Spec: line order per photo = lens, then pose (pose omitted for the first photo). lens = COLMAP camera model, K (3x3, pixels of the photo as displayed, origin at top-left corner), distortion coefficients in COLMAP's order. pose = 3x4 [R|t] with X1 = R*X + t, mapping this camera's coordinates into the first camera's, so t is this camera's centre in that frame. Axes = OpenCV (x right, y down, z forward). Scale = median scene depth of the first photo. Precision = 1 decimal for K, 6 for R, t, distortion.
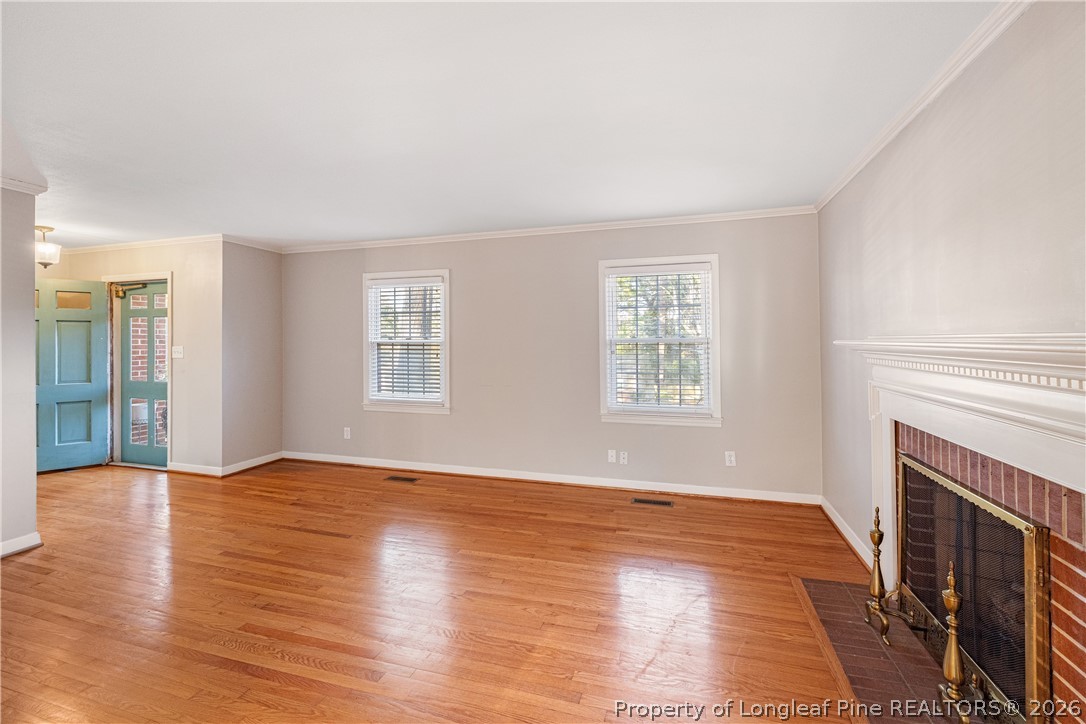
lens RADIAL K [[480.3, 0, 543.6], [0, 480.3, 339.2], [0, 0, 1]] dist [-0.000510, 0.000700]
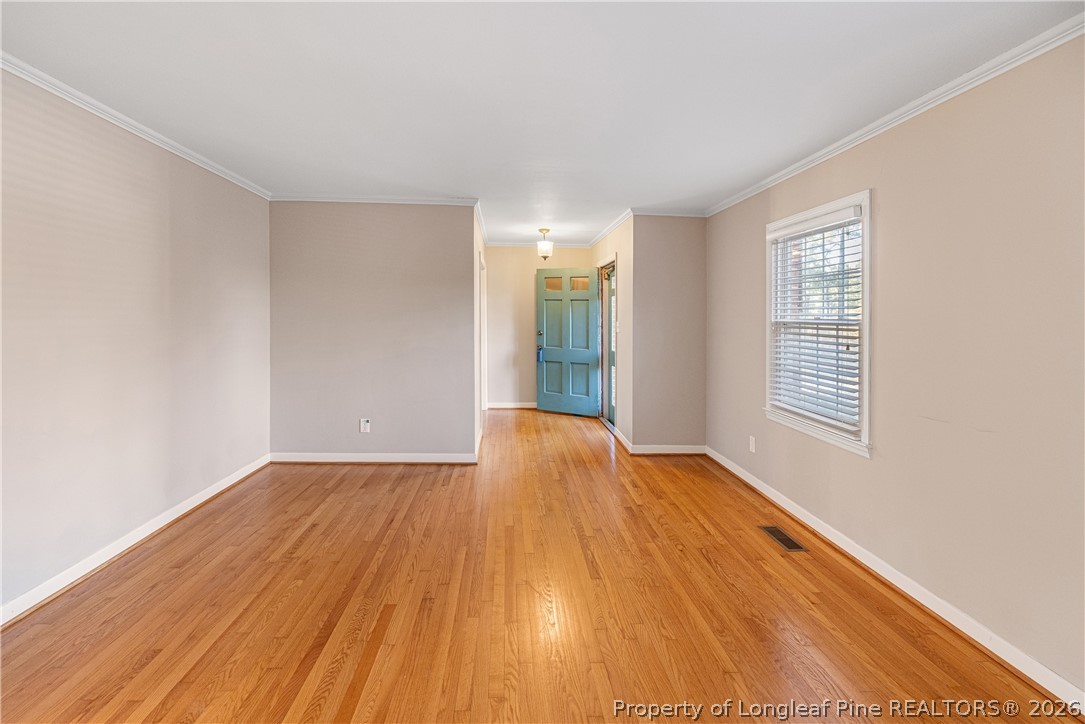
lens RADIAL K [[479.8, 0, 517.4], [0, 479.8, 319.8], [0, 0, 1]] dist [-0.000510, 0.000700]
pose [[0.329281, 0.018700, -0.944047, 0.182987], [-0.016679, 0.999763, 0.013986, -0.000564], [0.944085, 0.011140, 0.329515, 0.453074]]
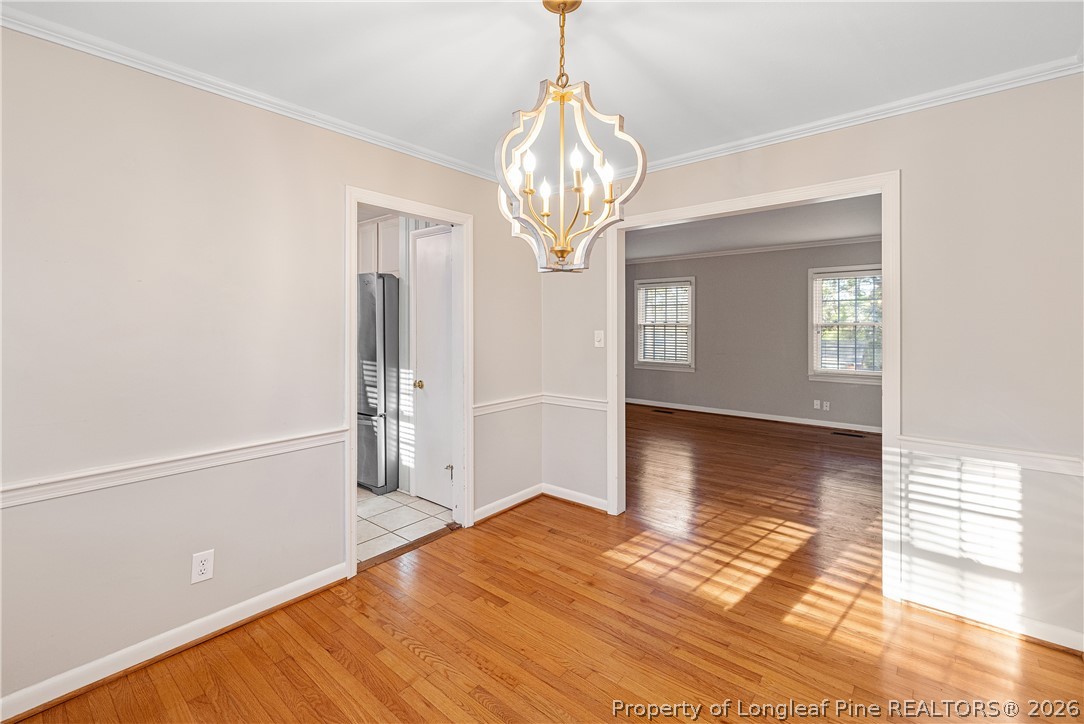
lens RADIAL K [[479.4, 0, 537.4], [0, 479.4, 327.0], [0, 0, 1]] dist [-0.000510, 0.000700]
pose [[0.921689, 0.007991, -0.387848, -0.068127], [-0.003393, 0.999916, 0.012539, -0.003512], [0.387916, -0.010242, 0.921638, -0.587544]]
